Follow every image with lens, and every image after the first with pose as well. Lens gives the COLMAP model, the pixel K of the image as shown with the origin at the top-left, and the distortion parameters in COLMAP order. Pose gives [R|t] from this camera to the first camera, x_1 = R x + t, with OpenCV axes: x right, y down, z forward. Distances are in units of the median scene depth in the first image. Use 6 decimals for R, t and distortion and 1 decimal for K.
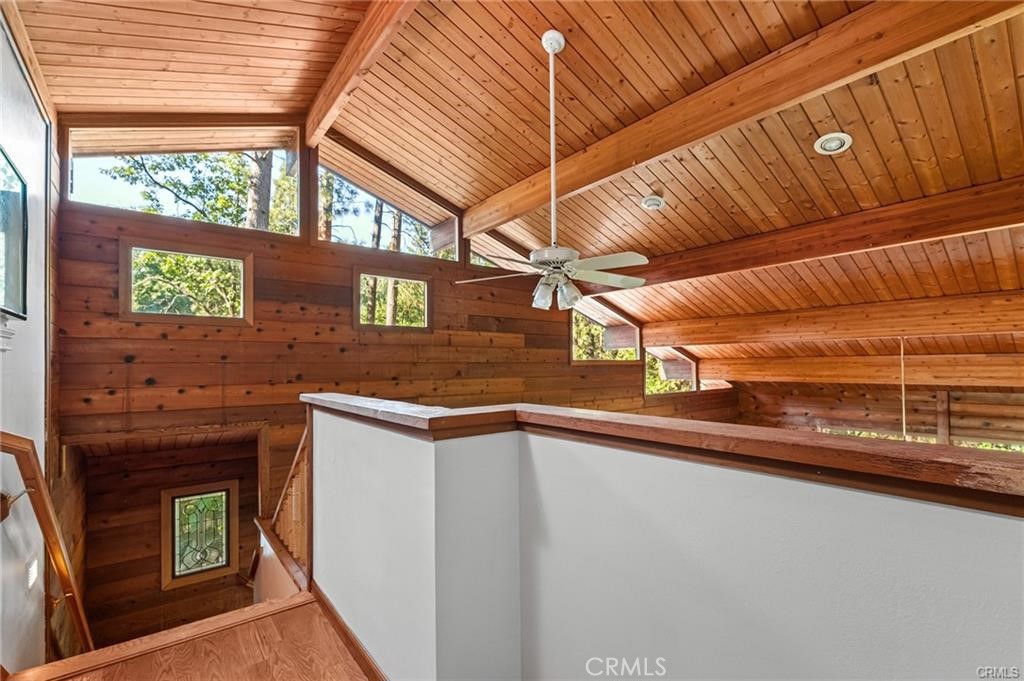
lens RADIAL K [[455.5, 0, 513.0], [0, 455.5, 355.6], [0, 0, 1]] dist [-0.002044, 0.000092]
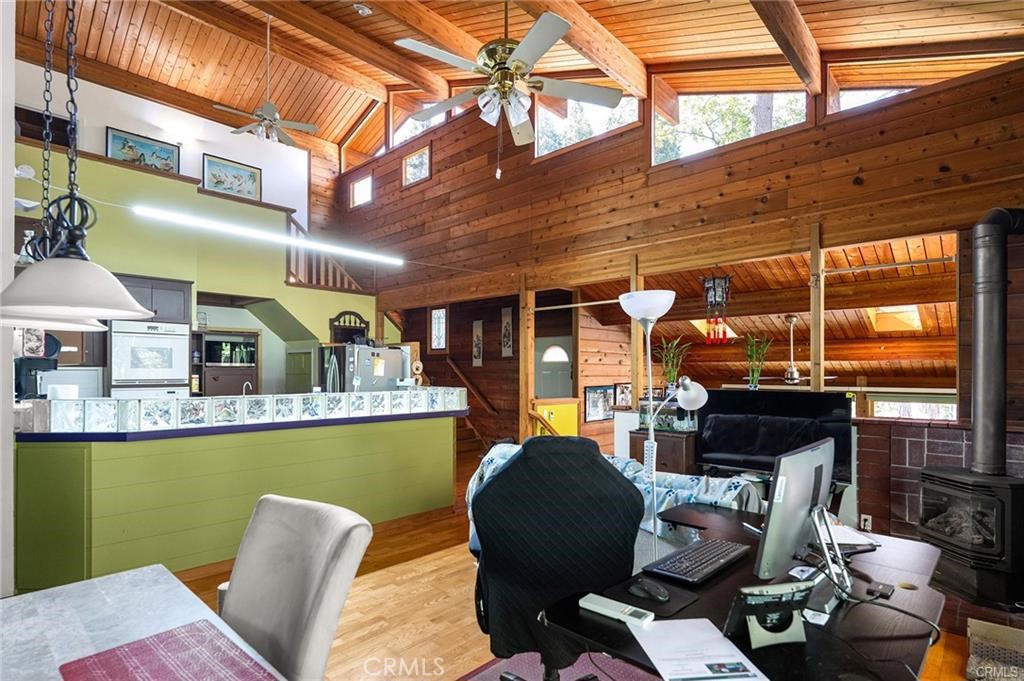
lens RADIAL K [[515.5, 0, 512.0], [0, 515.5, 371.0], [0, 0, 1]] dist [-0.000135, 0.000060]
pose [[0.149446, 0.005437, -0.988755, 1.356002], [0.016034, 0.999840, 0.007921, 0.504716], [0.988640, -0.017038, 0.149335, 0.897900]]
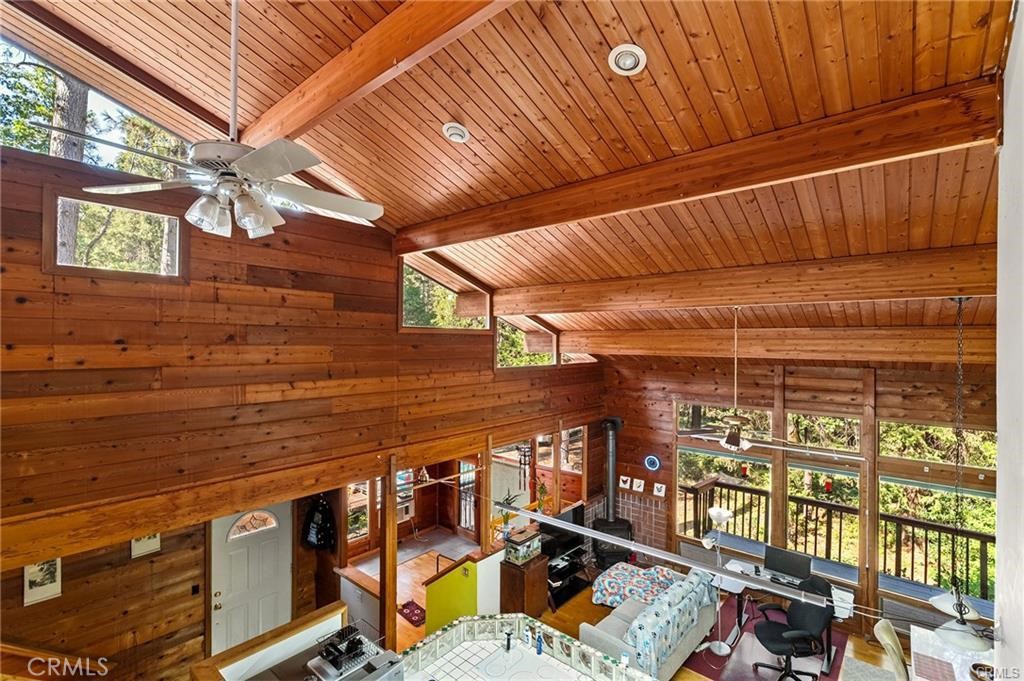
lens RADIAL K [[461.8, 0, 512.0], [0, 461.8, 340.5], [0, 0, 1]] dist [-0.001588, 0.000061]
pose [[0.982292, 0.015077, 0.186749, 0.198339], [-0.018430, 0.999698, 0.016232, 0.020429], [-0.186448, -0.019386, 0.982274, 0.115645]]
